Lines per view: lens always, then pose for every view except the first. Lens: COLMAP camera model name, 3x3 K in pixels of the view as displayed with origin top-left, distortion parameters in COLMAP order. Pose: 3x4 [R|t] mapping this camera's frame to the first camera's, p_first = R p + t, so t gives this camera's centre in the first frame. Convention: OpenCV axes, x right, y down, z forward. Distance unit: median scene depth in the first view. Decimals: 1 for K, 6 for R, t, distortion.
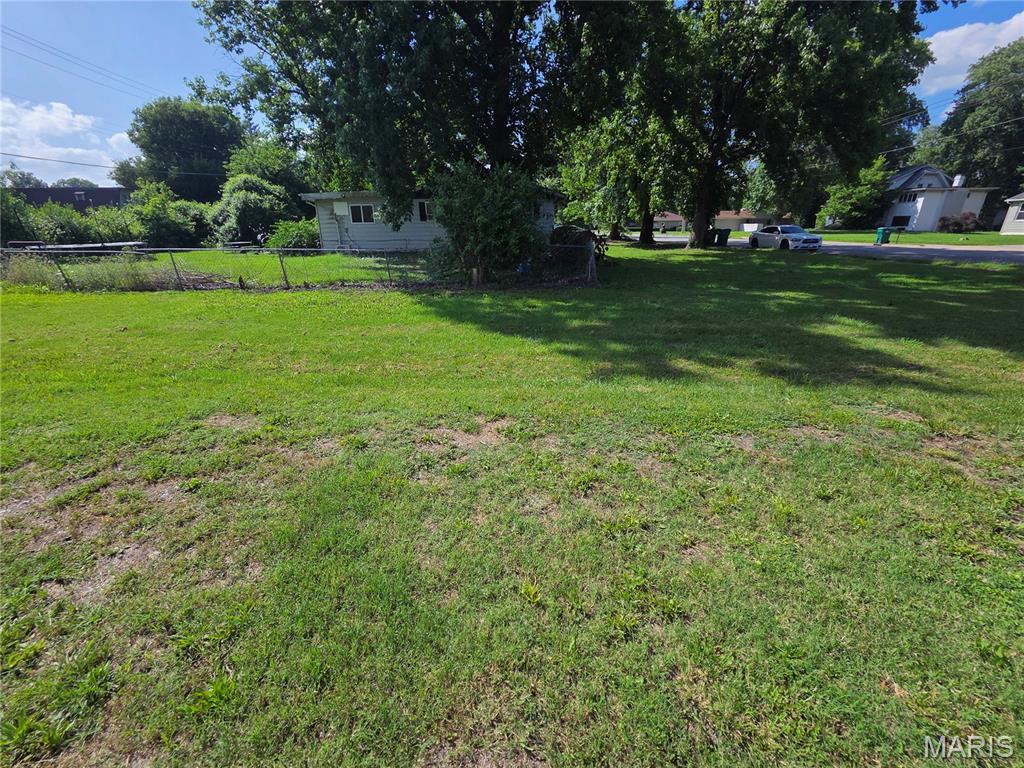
lens RADIAL K [[419.5, 0, 515.0], [0, 419.5, 383.3], [0, 0, 1]] dist [0.001816, -0.001152]
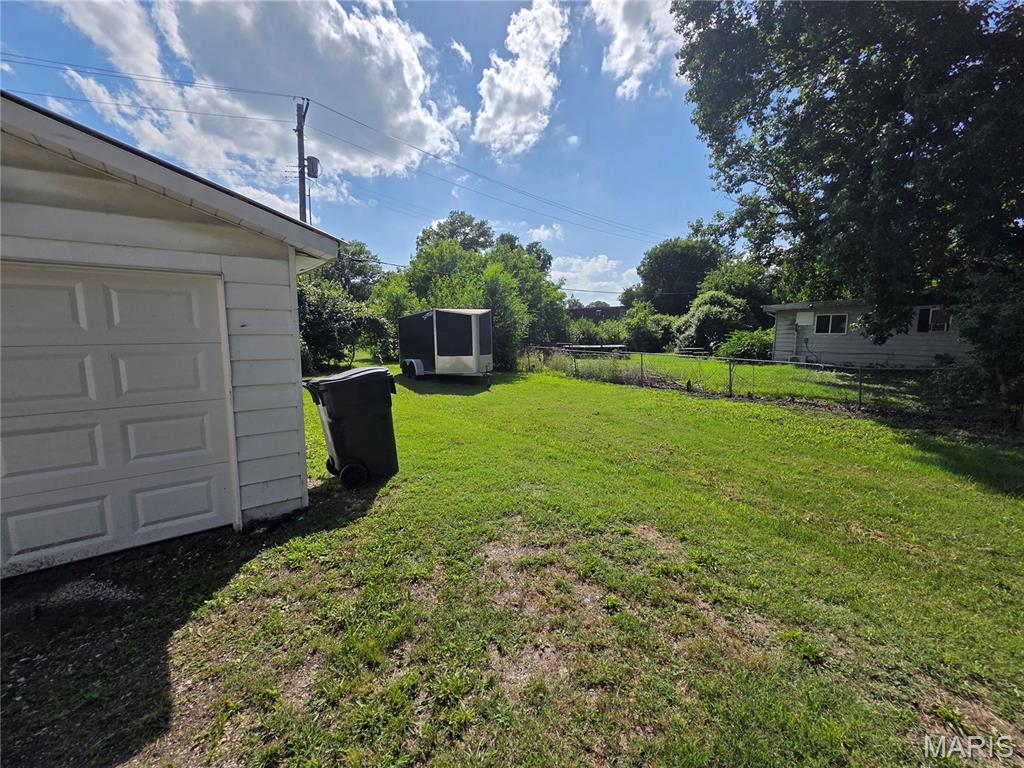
lens RADIAL K [[419.5, 0, 529.2], [0, 419.5, 372.2], [0, 0, 1]] dist [0.001816, -0.001152]
pose [[0.607383, 0.085140, -0.789834, -0.064277], [-0.286485, 0.950813, -0.117815, -0.034177], [0.740954, 0.297834, 0.601899, 0.049296]]
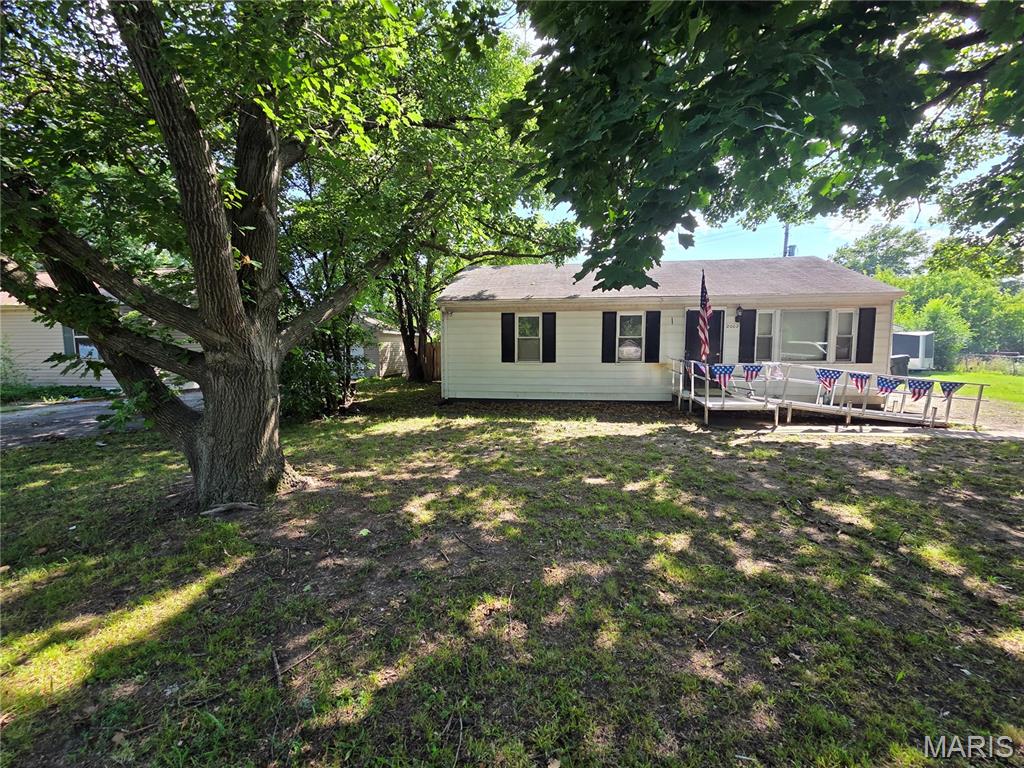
lens RADIAL K [[419.5, 0, 512.7], [0, 419.5, 385.7], [0, 0, 1]] dist [0.001816, -0.001152]
pose [[-0.185388, 0.098208, -0.977746, 0.937163], [-0.334331, 0.929331, 0.156737, 0.208913], [0.924042, 0.355948, -0.139453, -0.630530]]
